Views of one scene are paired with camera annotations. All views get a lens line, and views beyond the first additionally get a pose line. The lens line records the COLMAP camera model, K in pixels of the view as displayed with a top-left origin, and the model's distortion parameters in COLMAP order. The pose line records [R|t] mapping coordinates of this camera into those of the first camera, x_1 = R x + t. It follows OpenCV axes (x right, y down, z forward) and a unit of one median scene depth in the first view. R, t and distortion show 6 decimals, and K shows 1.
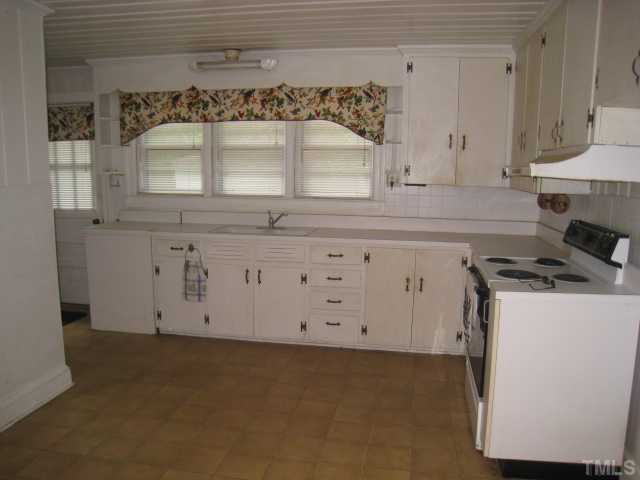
lens RADIAL K [[514.3, 0, 319.2], [0, 514.3, 240.0], [0, 0, 1]] dist [-0.004743, -0.005805]
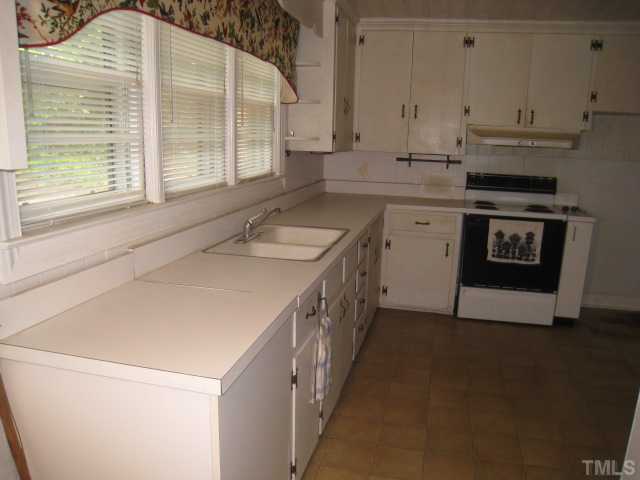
lens RADIAL K [[514.3, 0, 319.2], [0, 514.3, 240.0], [0, 0, 1]] dist [-0.004743, -0.005805]
pose [[0.057195, -0.214164, 0.975122, -0.718809], [0.125196, 0.970549, 0.205816, -0.138970], [-0.990482, 0.110310, 0.082323, 0.919339]]
